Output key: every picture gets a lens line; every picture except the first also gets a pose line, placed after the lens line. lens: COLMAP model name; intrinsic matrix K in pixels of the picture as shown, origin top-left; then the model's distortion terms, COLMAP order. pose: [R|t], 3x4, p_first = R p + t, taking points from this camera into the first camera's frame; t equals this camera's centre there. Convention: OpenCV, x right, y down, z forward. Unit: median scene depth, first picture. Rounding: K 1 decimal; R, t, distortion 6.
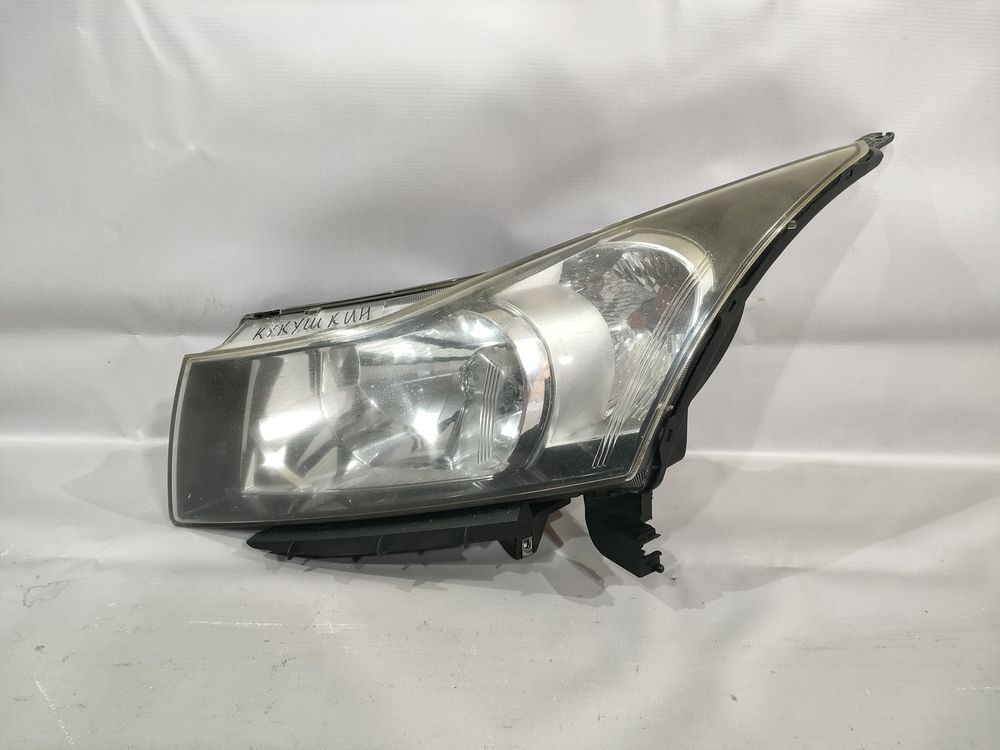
lens RADIAL K [[746.4, 0, 504.9], [0, 746.4, 376.2], [0, 0, 1]] dist [0.027670, -0.023291]
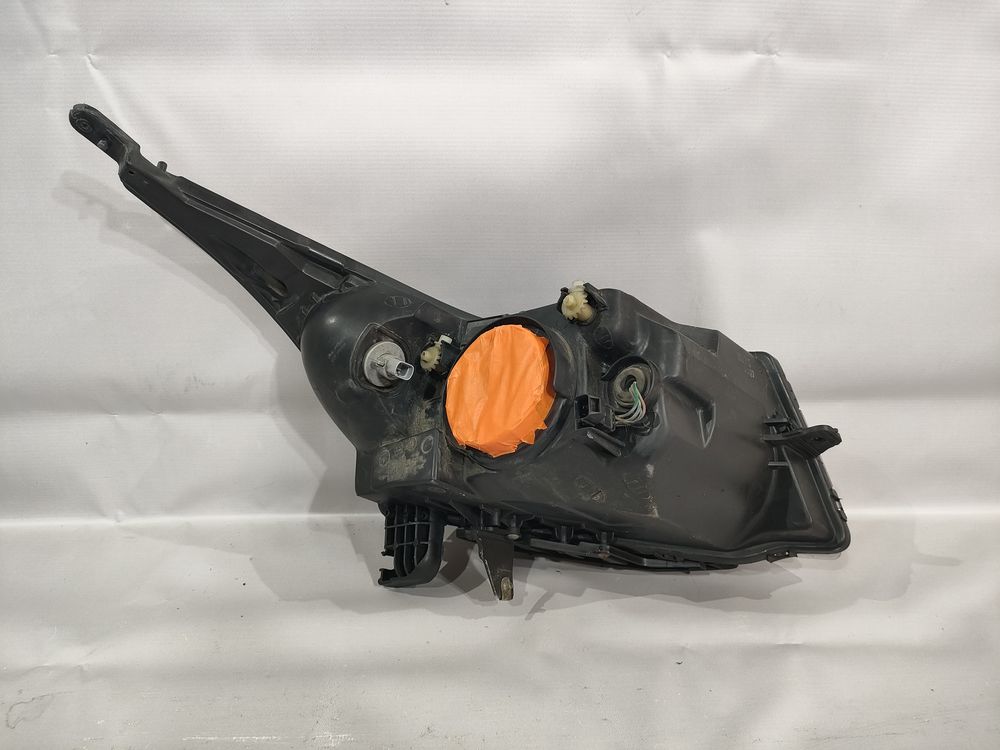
lens RADIAL K [[746.4, 0, 504.9], [0, 746.4, 376.2], [0, 0, 1]] dist [0.027670, -0.023291]
pose [[0.999004, -0.030028, 0.033004, -0.022850], [0.030182, 0.999536, -0.004176, -0.105182], [-0.032863, 0.005168, 0.999446, 0.019064]]
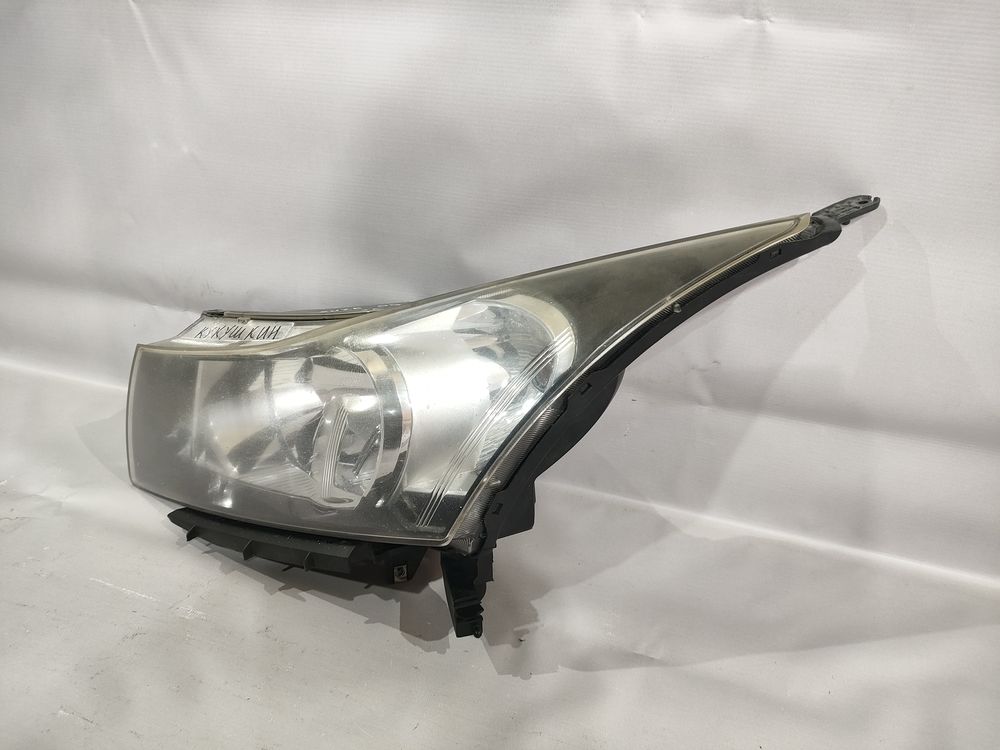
lens RADIAL K [[746.4, 0, 504.9], [0, 746.4, 376.2], [0, 0, 1]] dist [0.027670, -0.023291]
pose [[0.952411, 0.158815, -0.260174, 0.398699], [-0.135842, 0.985242, 0.104136, -0.171557], [0.272873, -0.063838, 0.959930, 0.060729]]
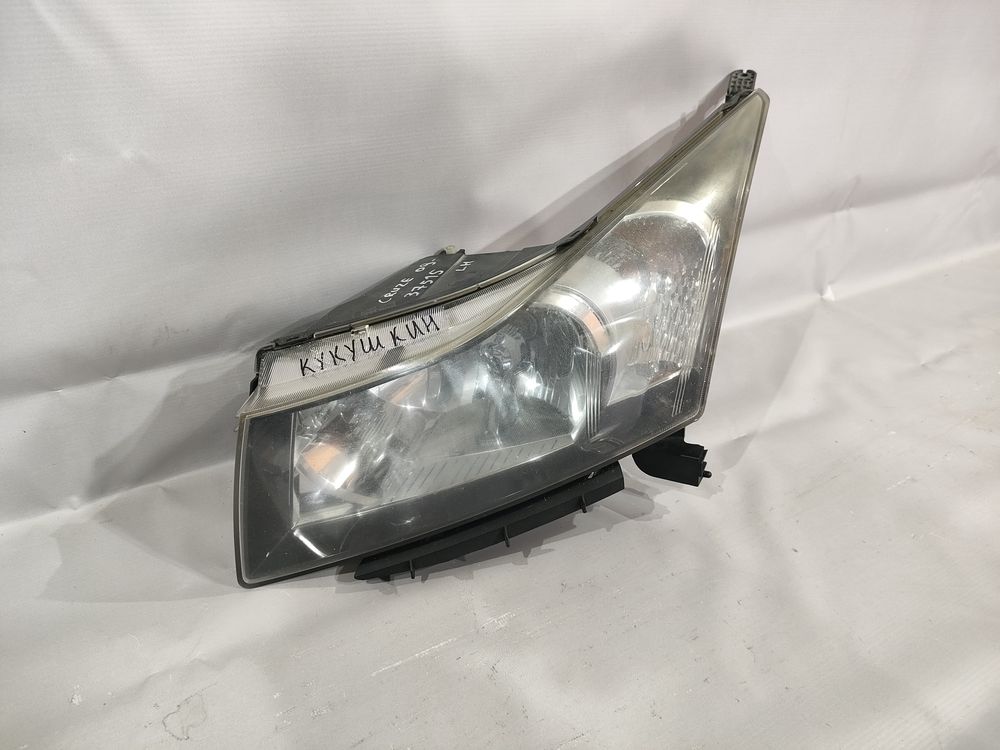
lens RADIAL K [[746.4, 0, 504.9], [0, 746.4, 376.2], [0, 0, 1]] dist [0.027670, -0.023291]
pose [[0.853482, -0.256843, 0.453431, -0.544075], [0.155264, 0.955919, 0.249224, -0.237994], [-0.497455, -0.142307, 0.855738, 0.104988]]
